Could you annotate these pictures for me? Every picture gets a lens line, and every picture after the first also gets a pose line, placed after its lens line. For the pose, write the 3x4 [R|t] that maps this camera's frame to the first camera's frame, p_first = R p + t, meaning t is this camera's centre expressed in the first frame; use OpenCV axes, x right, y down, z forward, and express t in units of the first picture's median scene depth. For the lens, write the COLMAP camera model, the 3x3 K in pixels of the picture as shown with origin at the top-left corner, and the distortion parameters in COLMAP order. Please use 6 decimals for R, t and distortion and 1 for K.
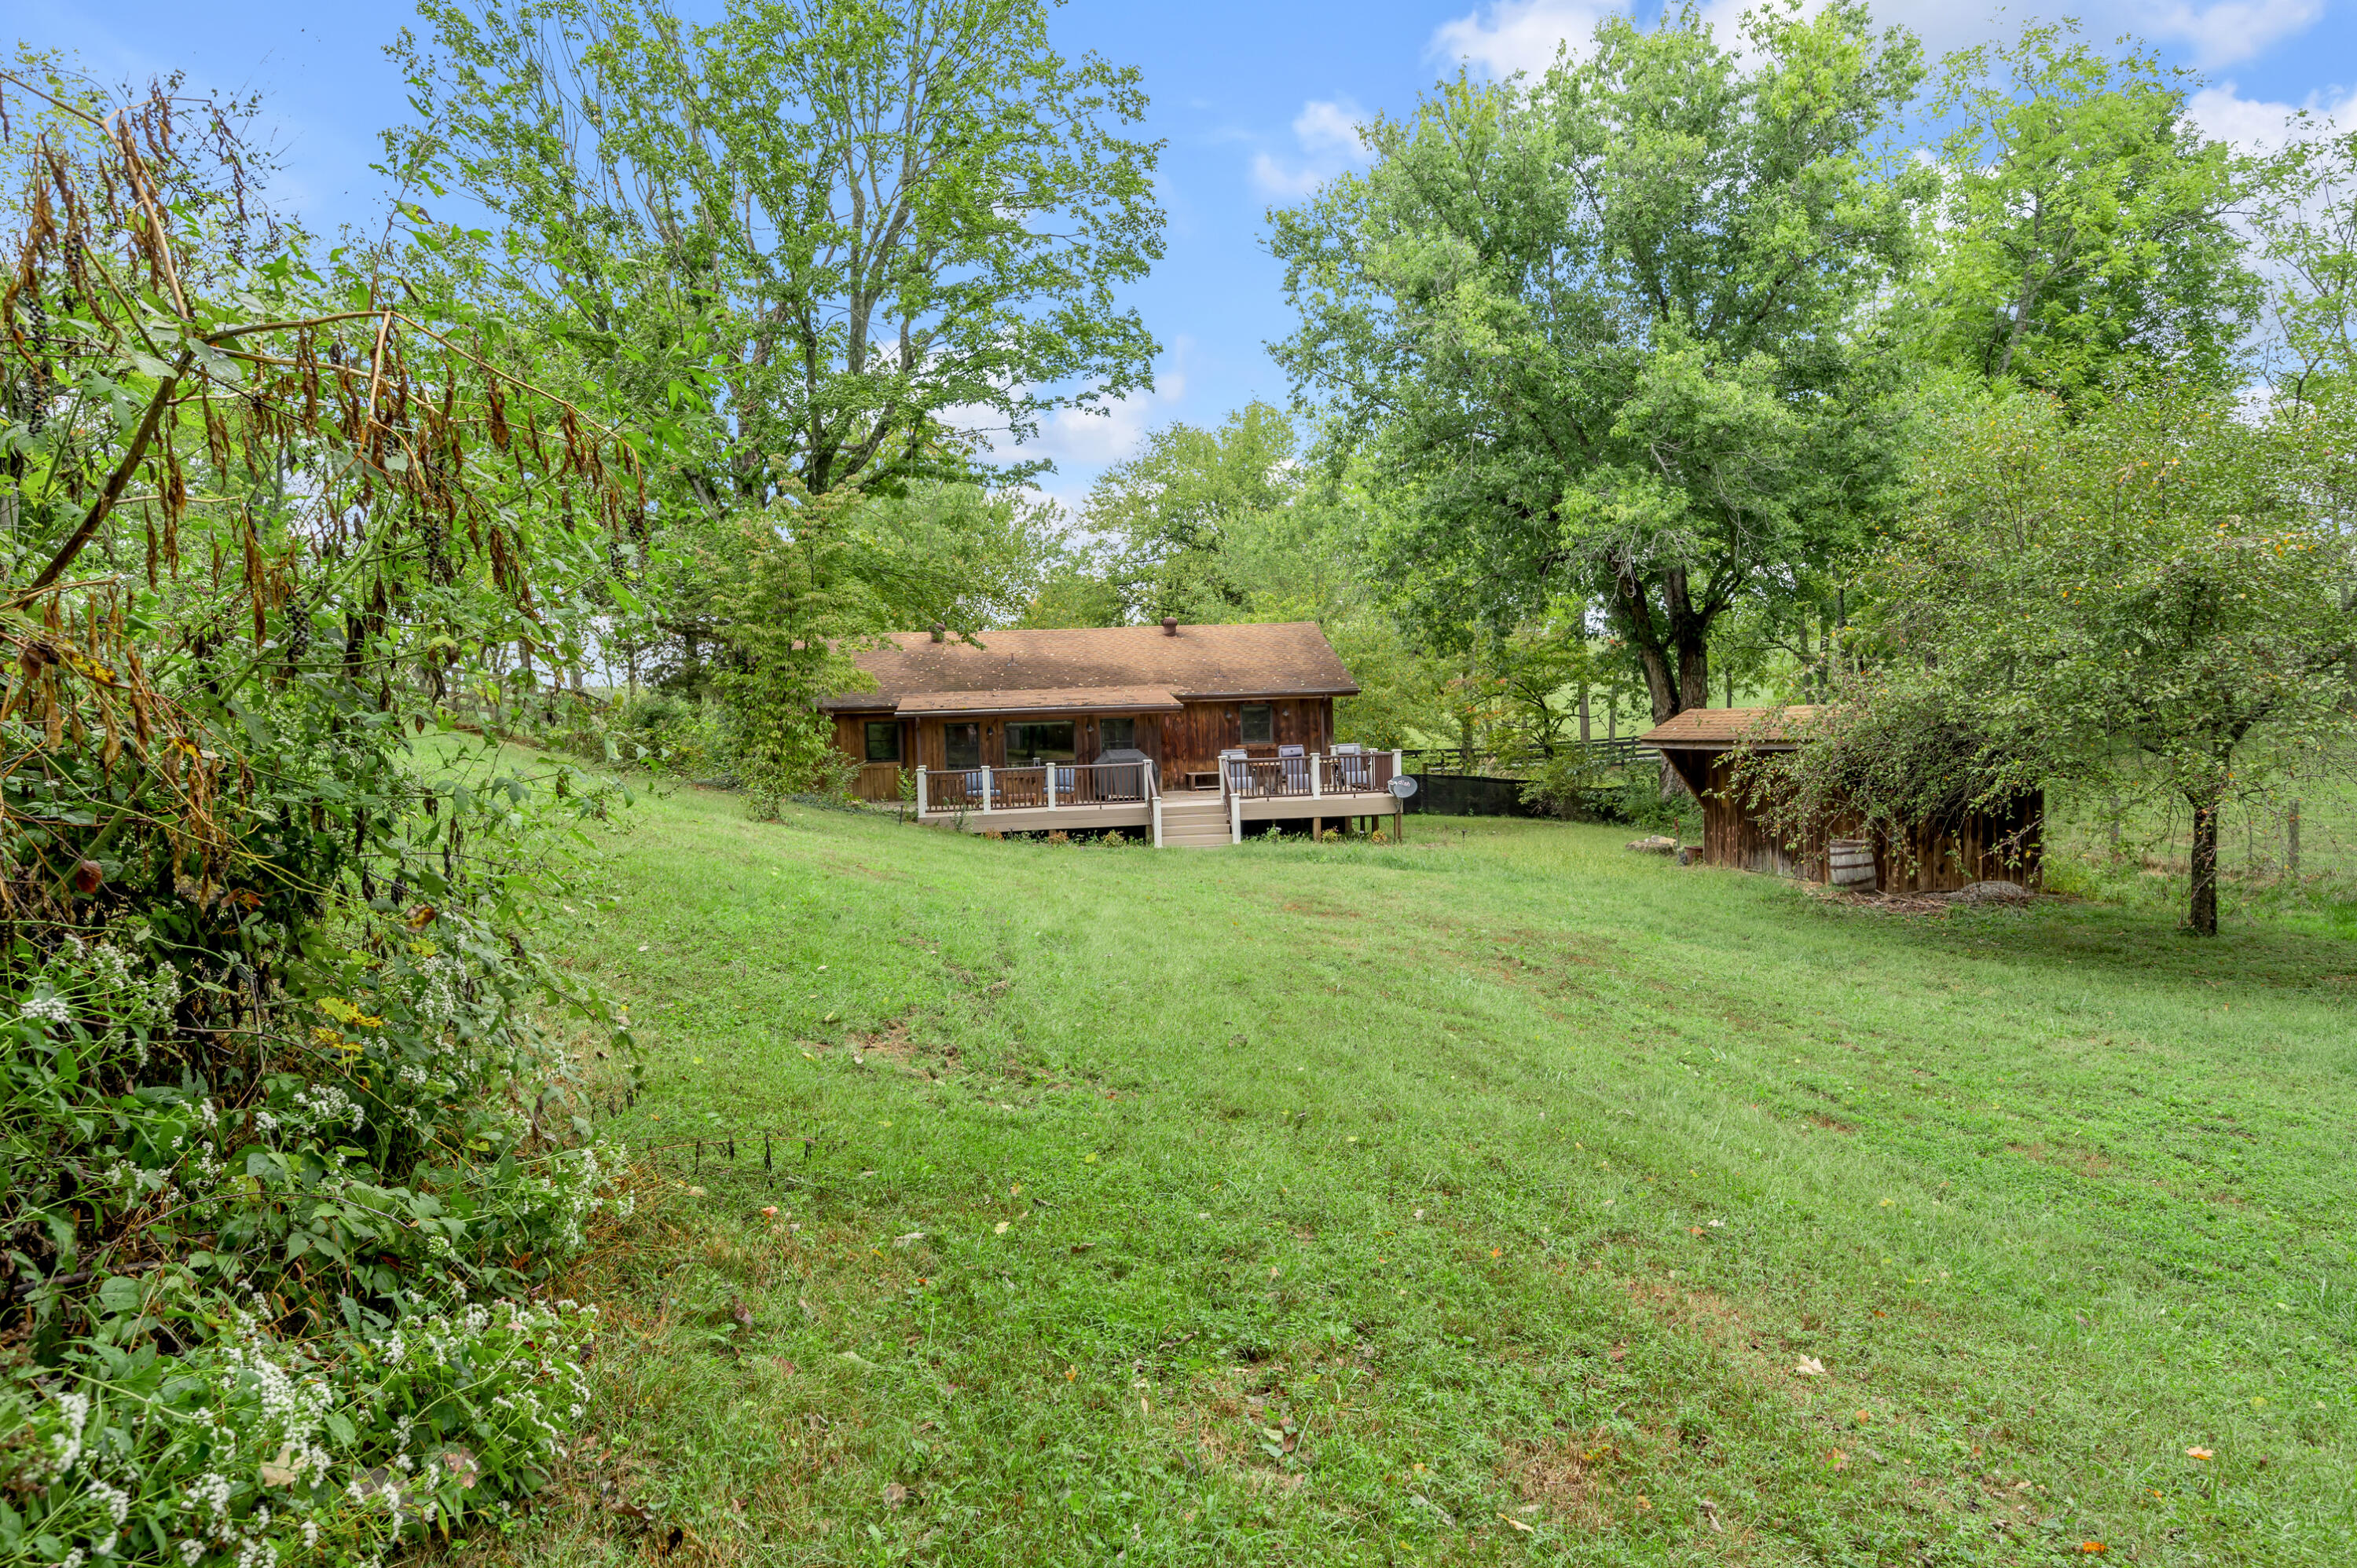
lens RADIAL K [[1332.0, 0, 1178.5], [0, 1332.0, 784.0], [0, 0, 1]] dist [-0.000883, -0.000263]
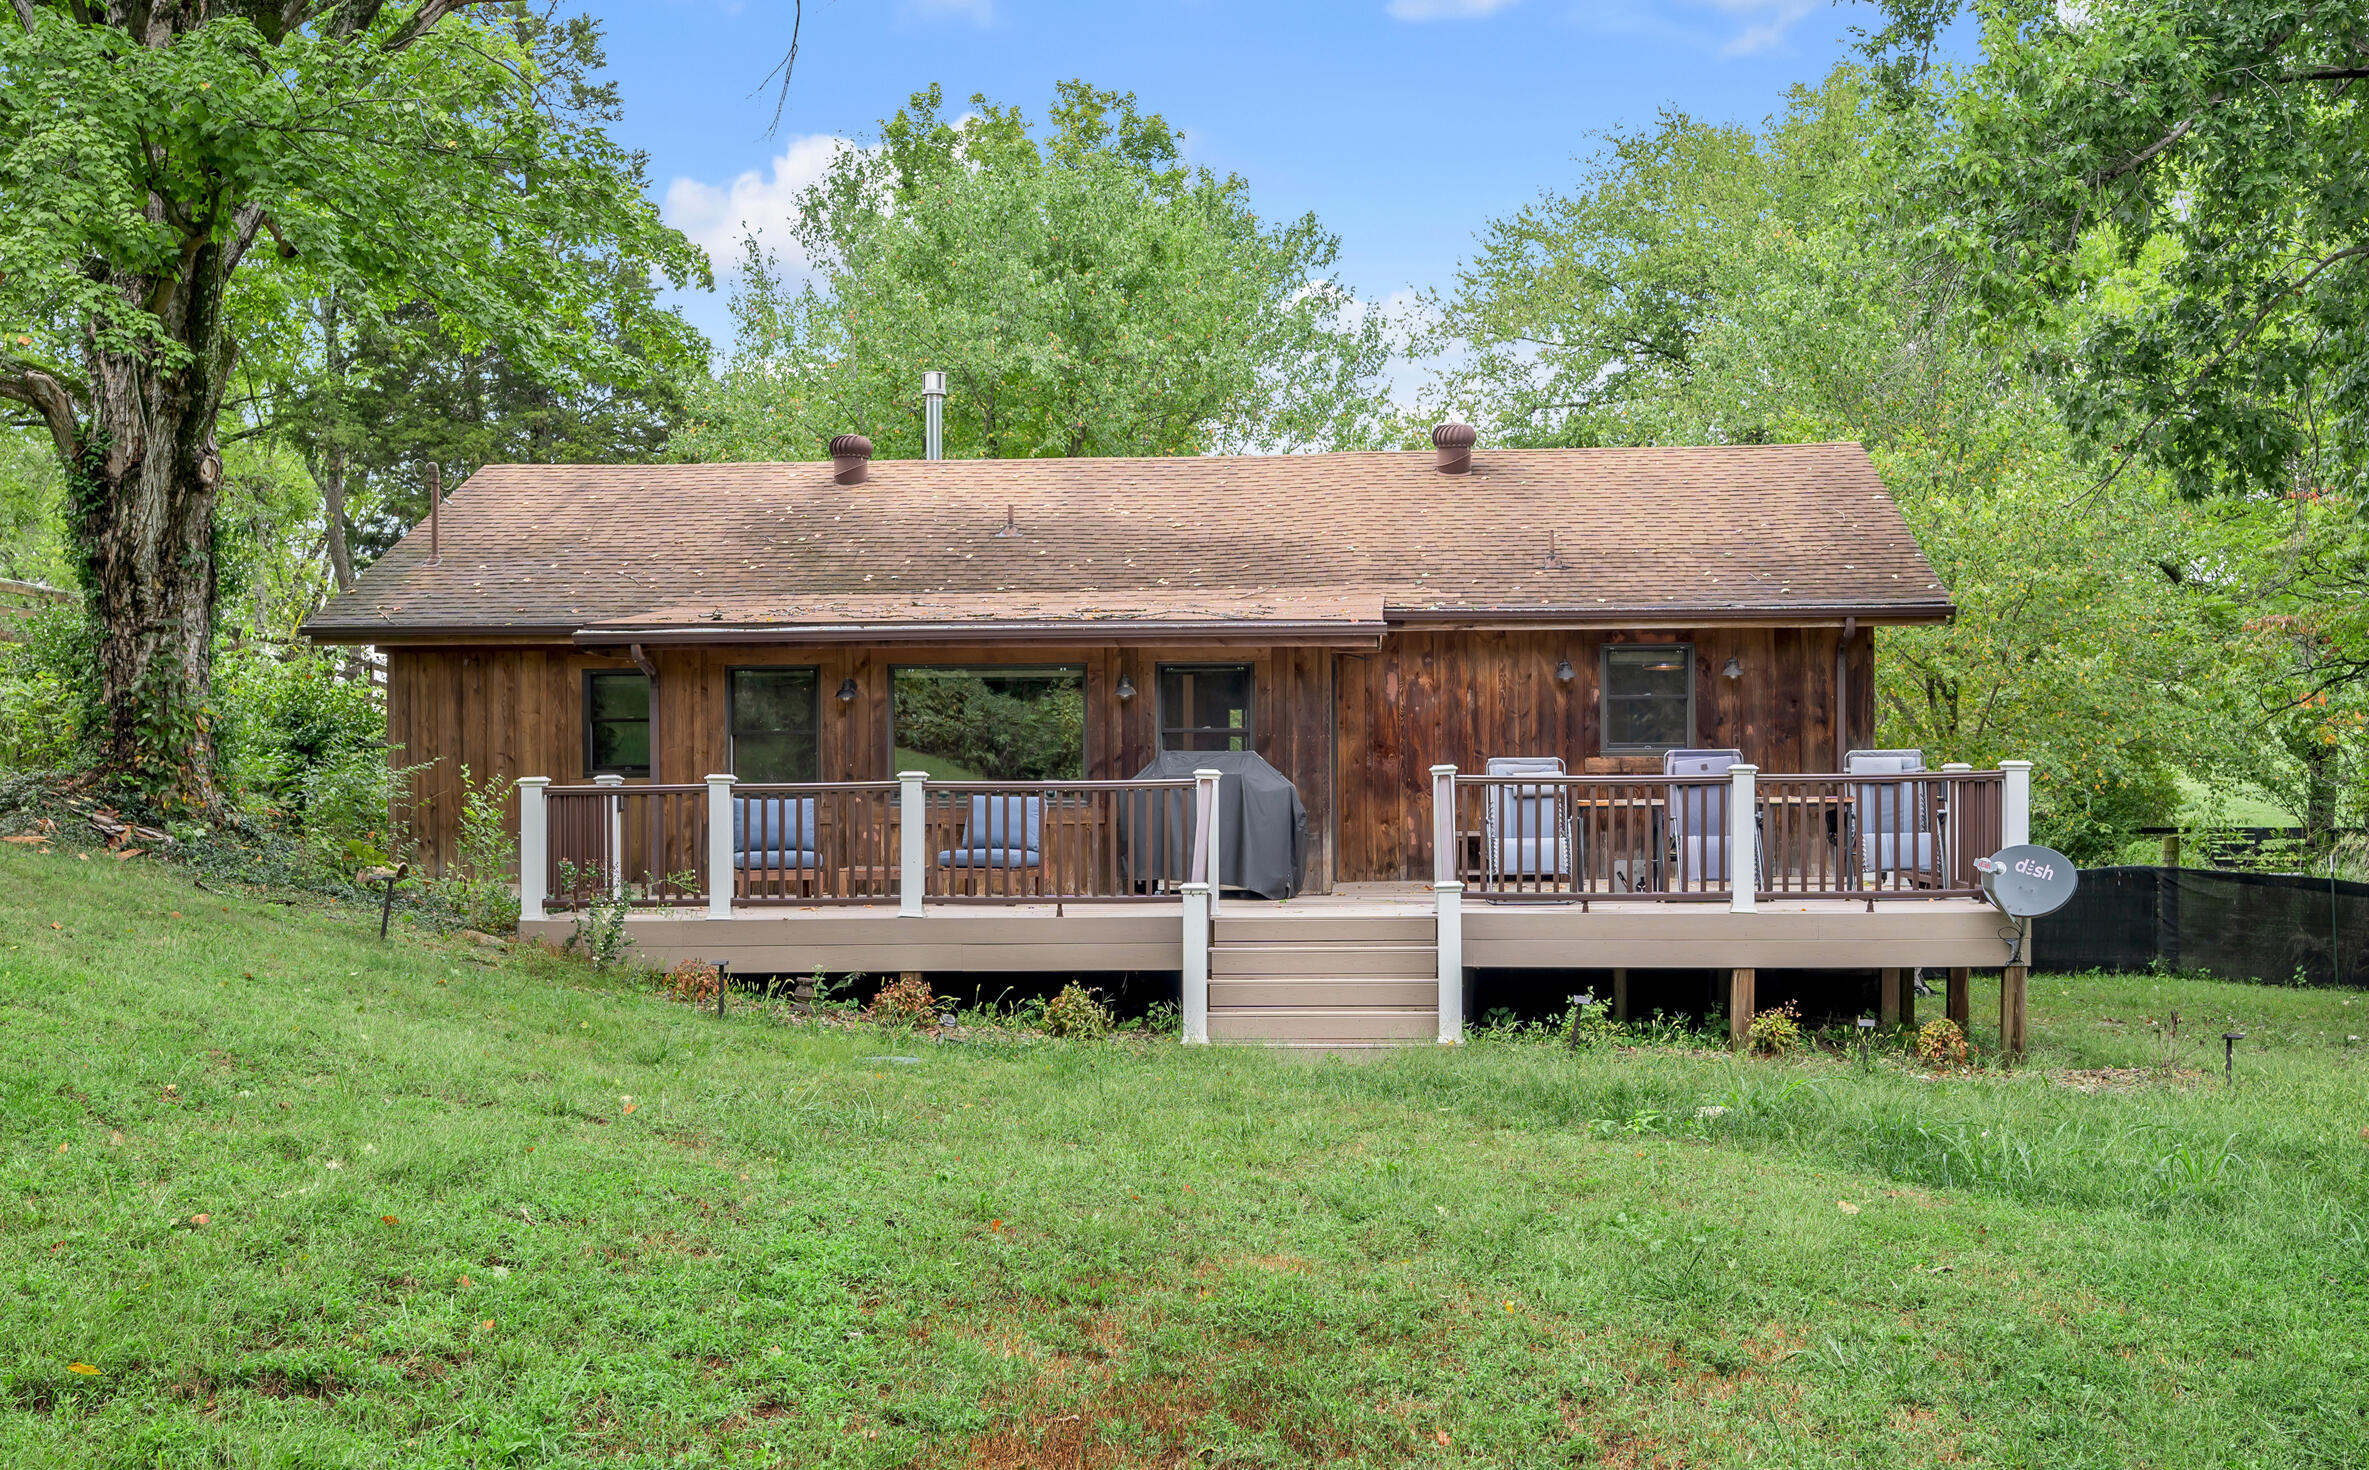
lens RADIAL K [[2694.4, 0, 1184.5], [0, 2694.4, 735.0], [0, 0, 1]] dist [-0.002274, -0.017330]
pose [[0.981222, 0.022836, -0.191525, 0.092501], [-0.033727, 0.997982, -0.053798, 0.008535], [0.189910, 0.059247, 0.980012, 0.346370]]
